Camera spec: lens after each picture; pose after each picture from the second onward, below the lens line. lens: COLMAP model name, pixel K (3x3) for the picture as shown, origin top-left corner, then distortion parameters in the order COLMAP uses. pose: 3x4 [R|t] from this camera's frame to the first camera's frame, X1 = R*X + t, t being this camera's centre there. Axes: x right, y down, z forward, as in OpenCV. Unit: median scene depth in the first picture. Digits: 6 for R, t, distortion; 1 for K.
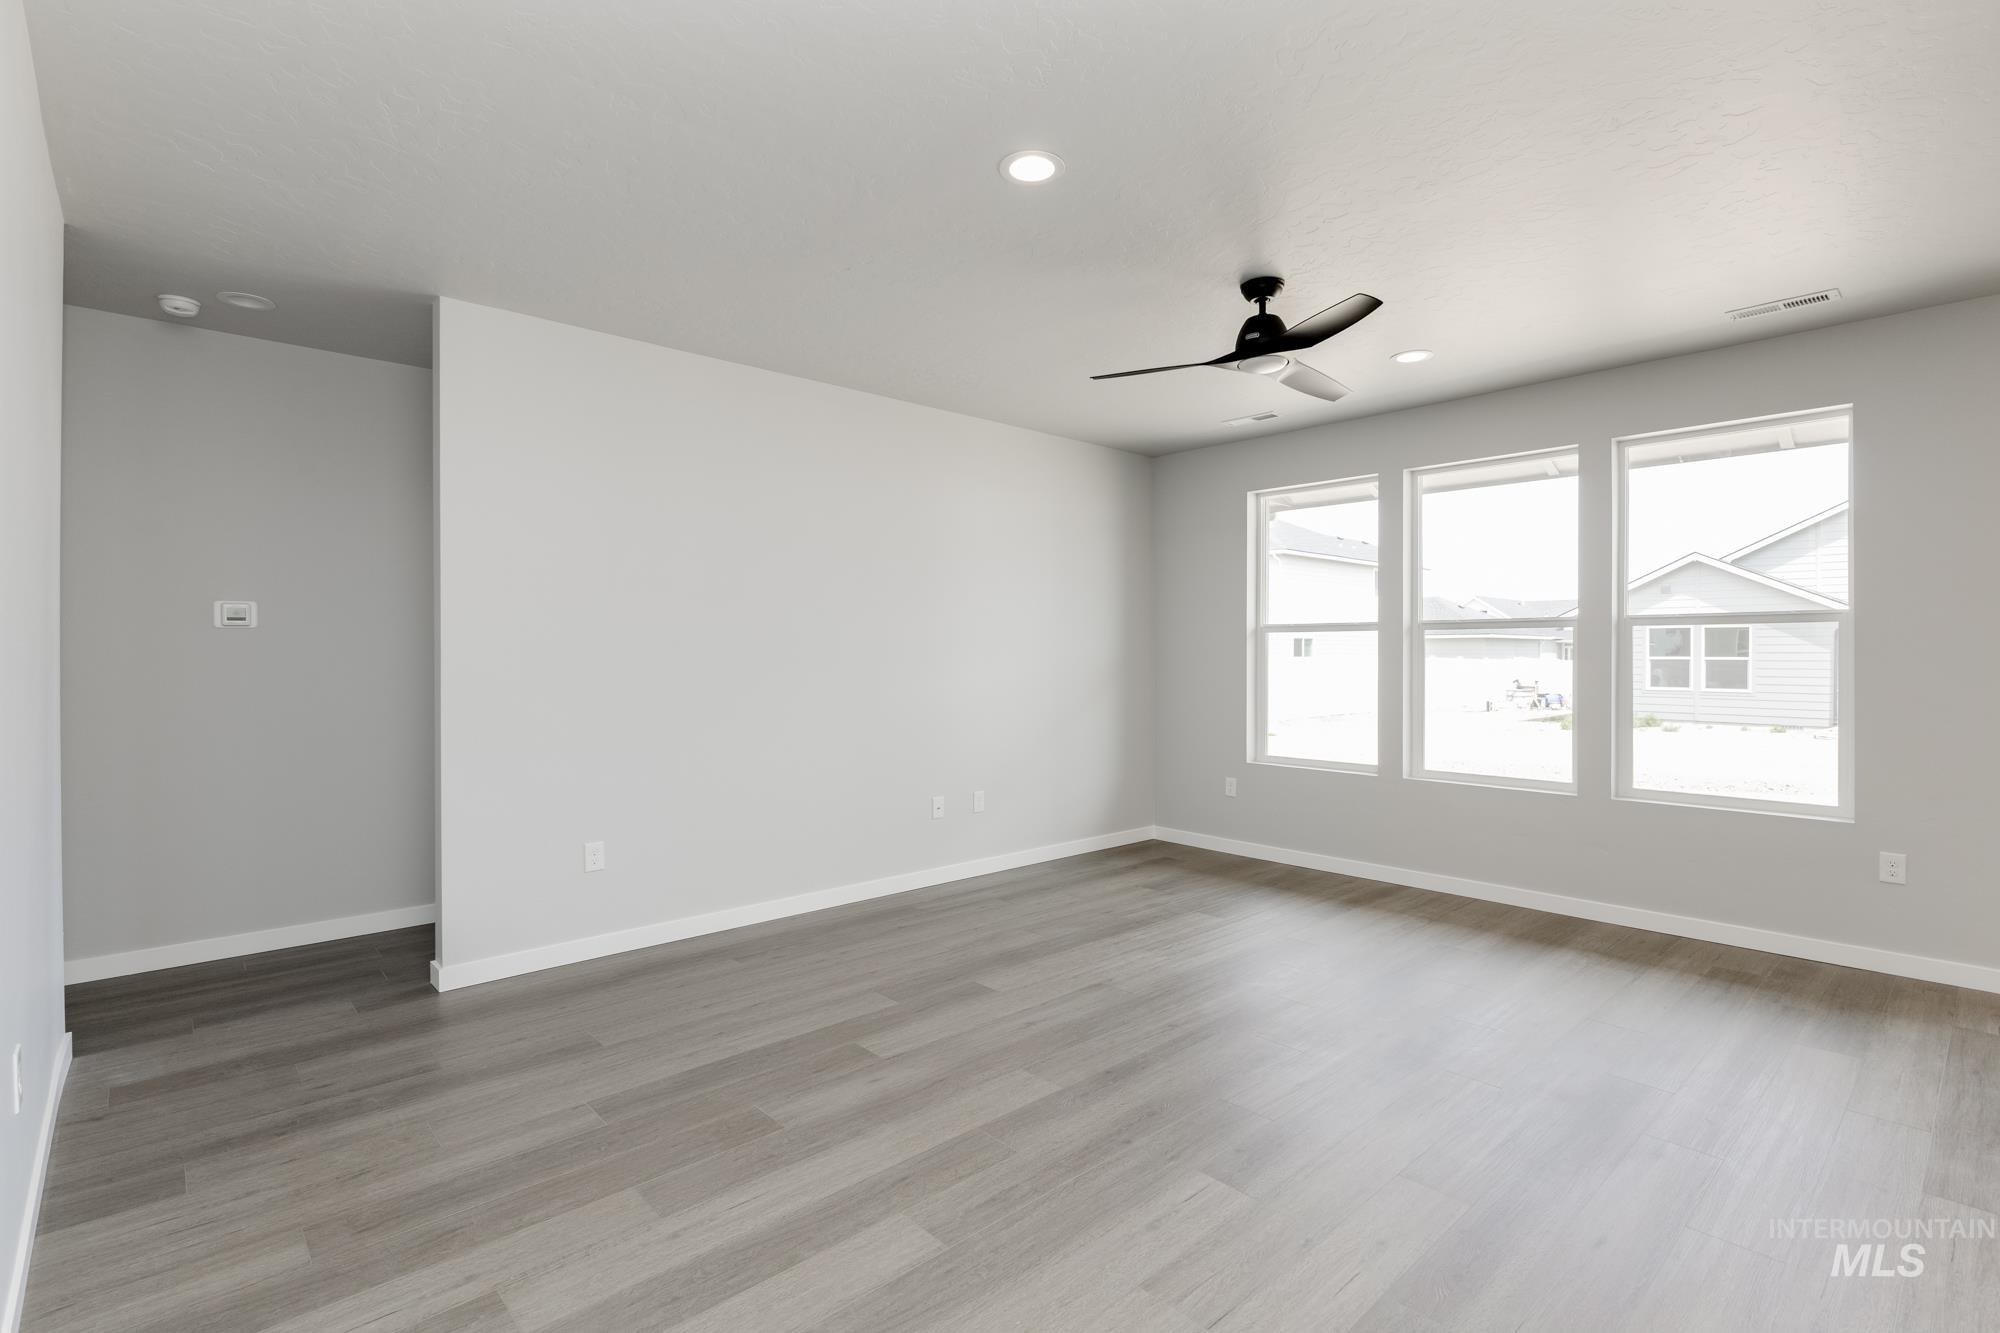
lens RADIAL K [[931.8, 0, 1014.5], [0, 931.8, 661.2], [0, 0, 1]] dist [0.002121, -0.000843]
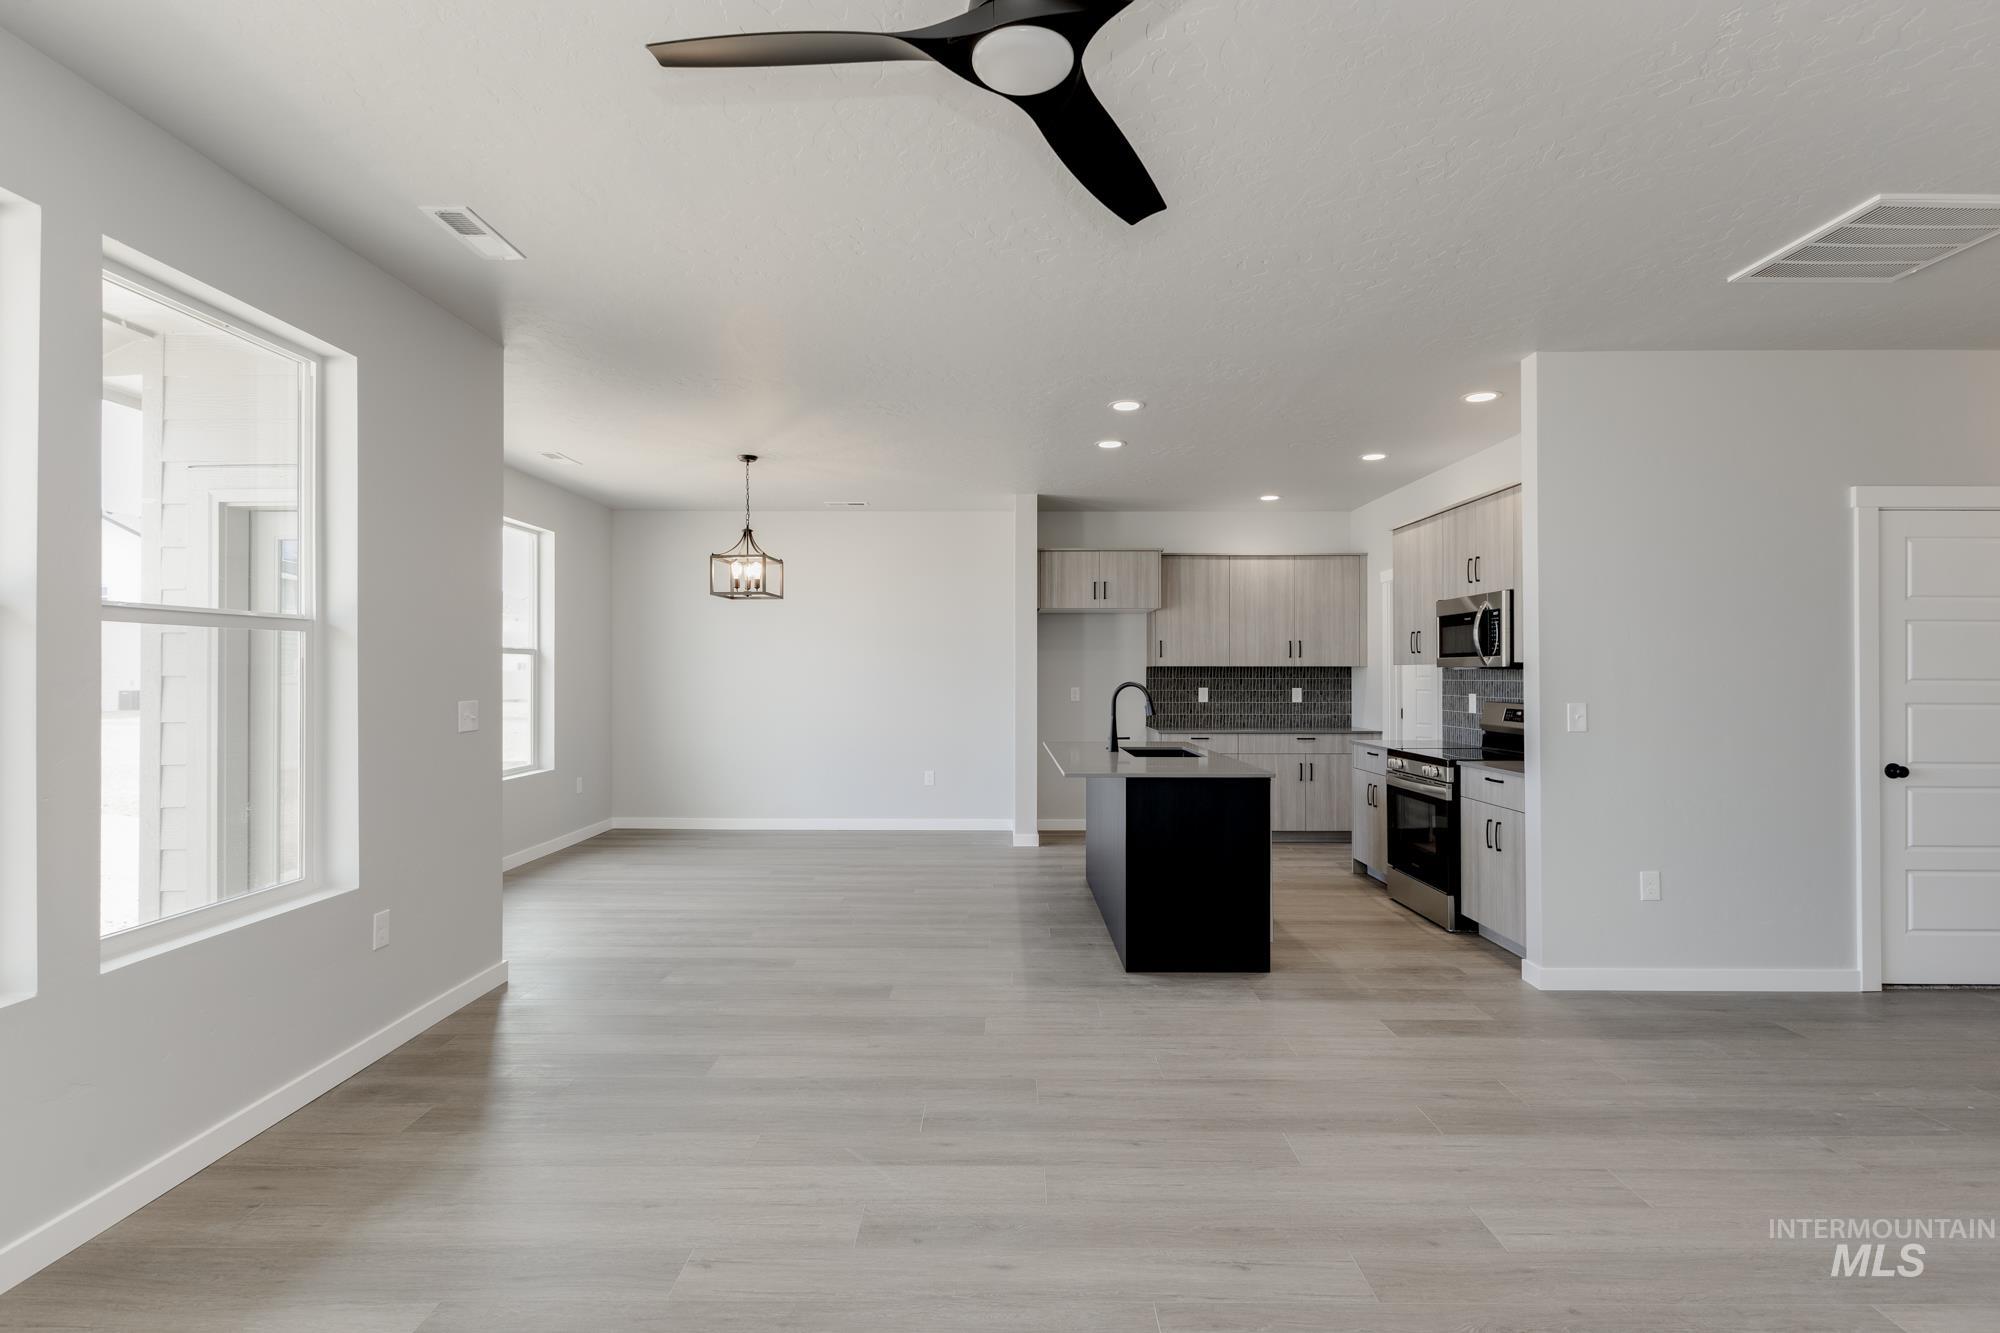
lens RADIAL K [[931.8, 0, 984.5], [0, 931.8, 659.1], [0, 0, 1]] dist [0.002121, -0.000843]
pose [[-0.719810, 0.010904, 0.694086, -0.046283], [0.005265, 0.999934, -0.010249, -0.014705], [-0.694151, -0.003723, -0.719820, 1.249057]]
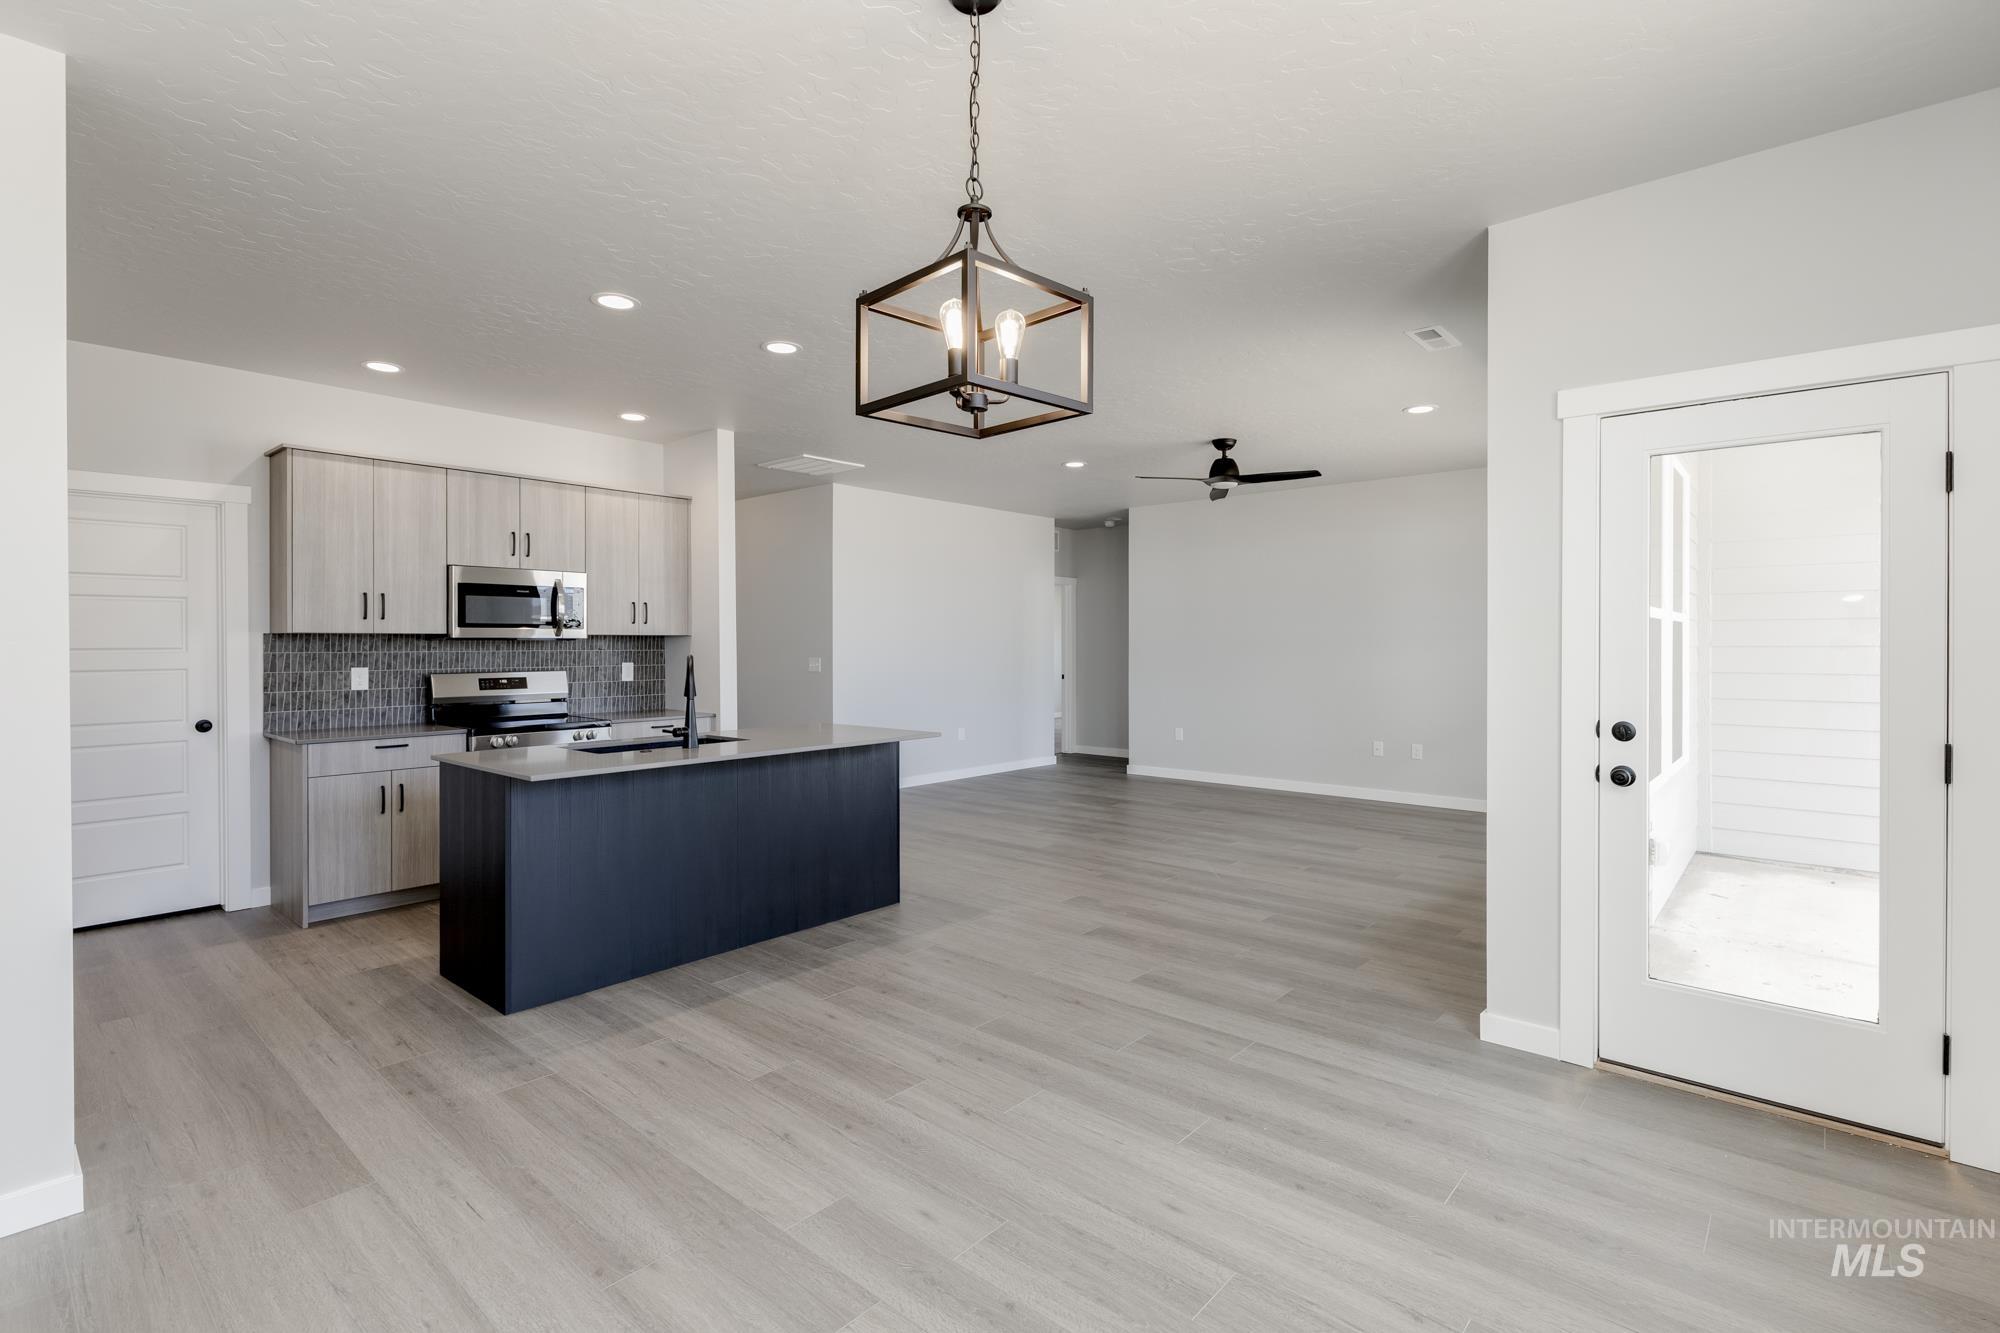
lens RADIAL K [[931.8, 0, 1007.8], [0, 931.8, 651.9], [0, 0, 1]] dist [0.002121, -0.000843]
pose [[0.114522, 0.010336, -0.993367, 1.856363], [-0.007153, 0.999929, 0.009580, -0.010152], [0.993395, 0.006009, 0.114588, 0.347354]]
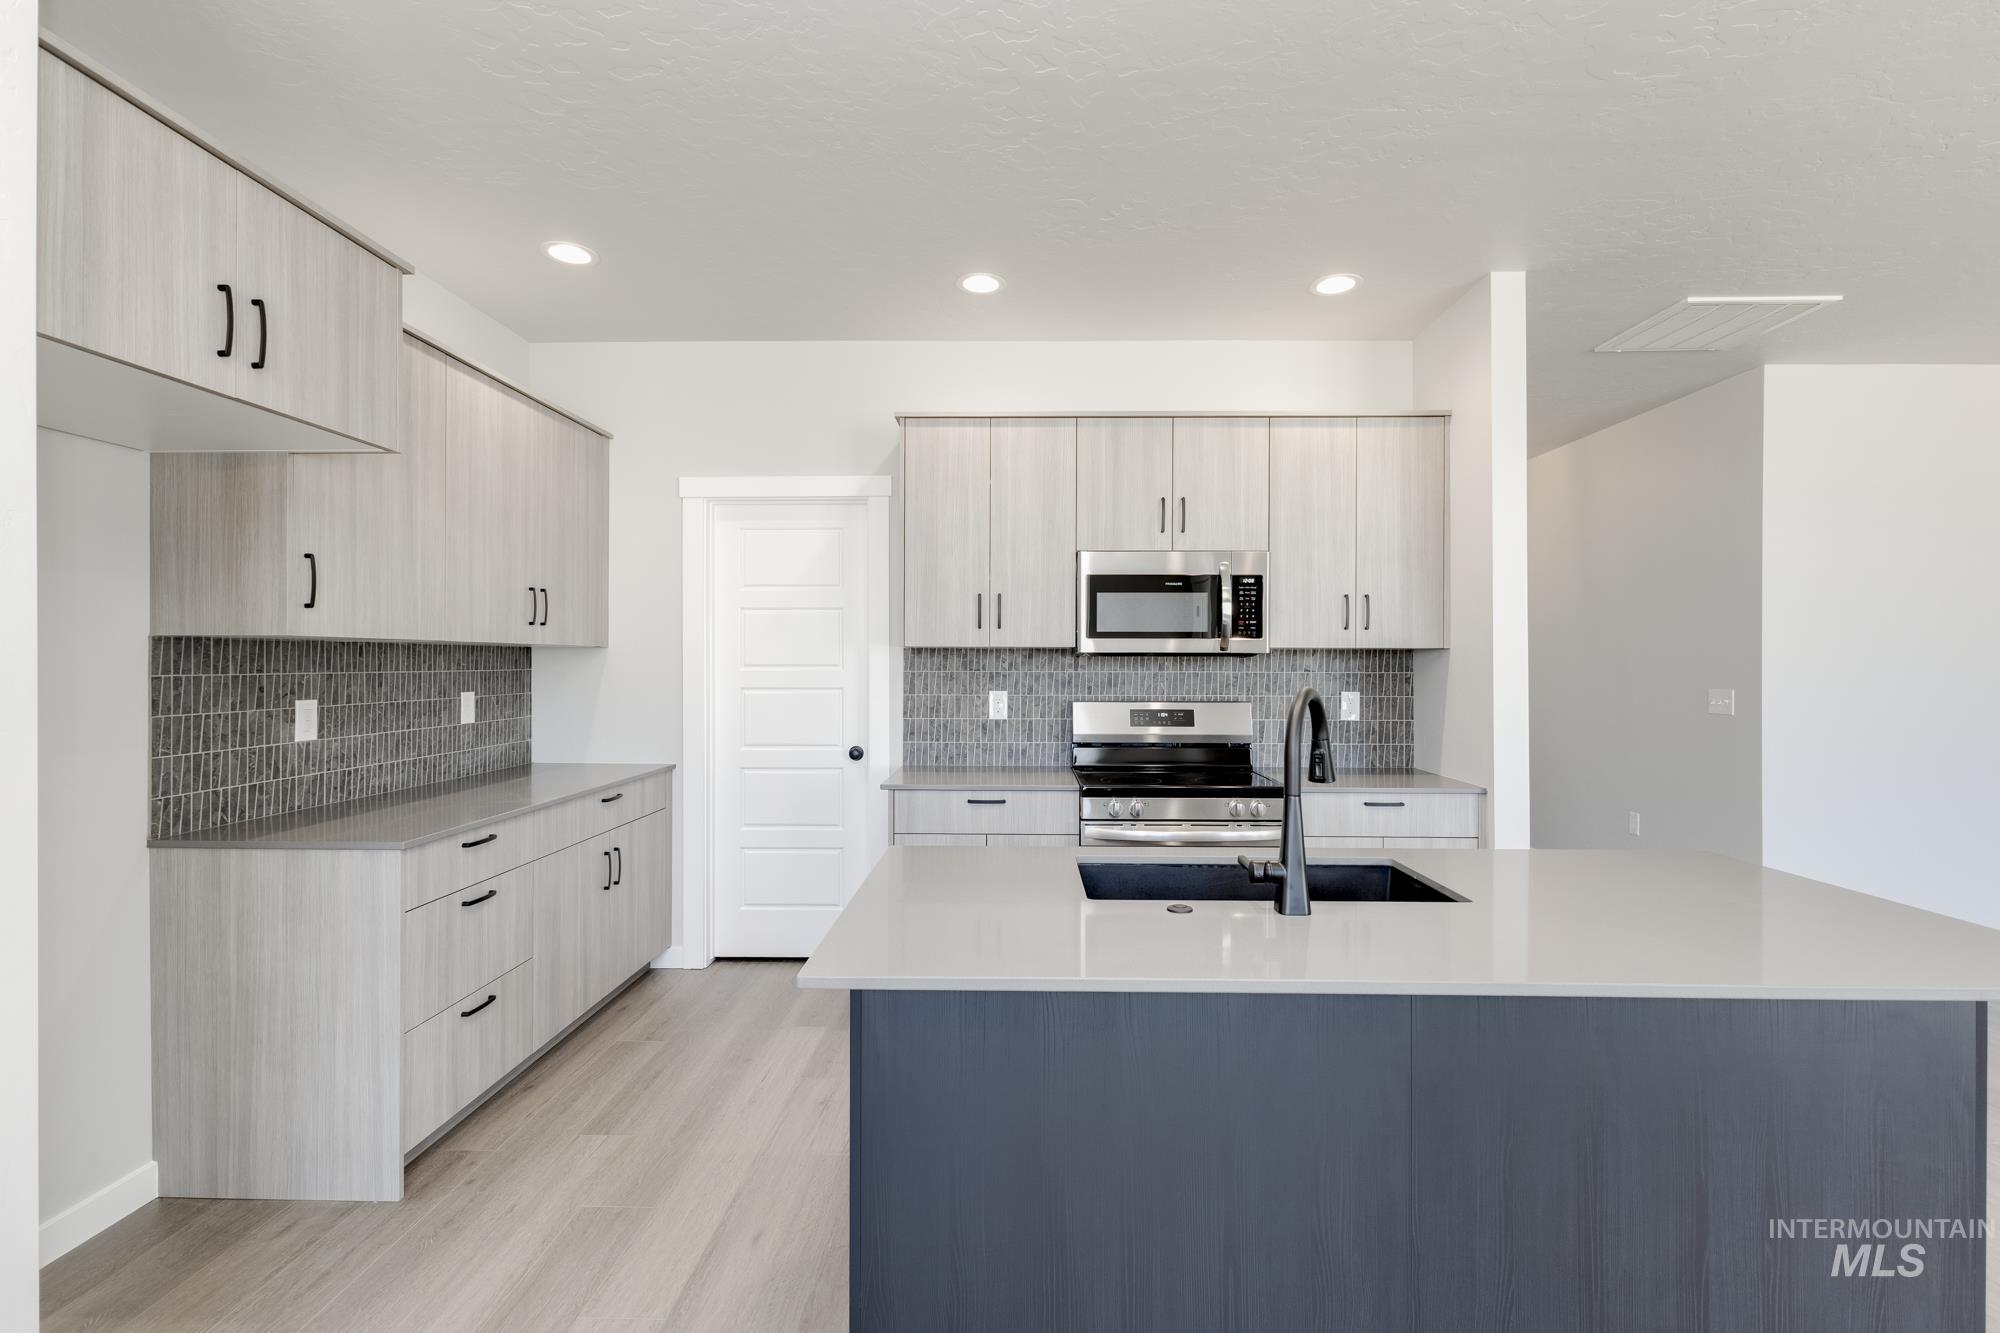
lens RADIAL K [[931.8, 0, 1032.1], [0, 931.8, 651.1], [0, 0, 1]] dist [0.002121, -0.000843]
pose [[-0.686257, -0.008514, -0.727310, 1.177893], [-0.007779, 0.999960, -0.004365, -0.008860], [0.727318, 0.002662, -0.686296, 0.326870]]
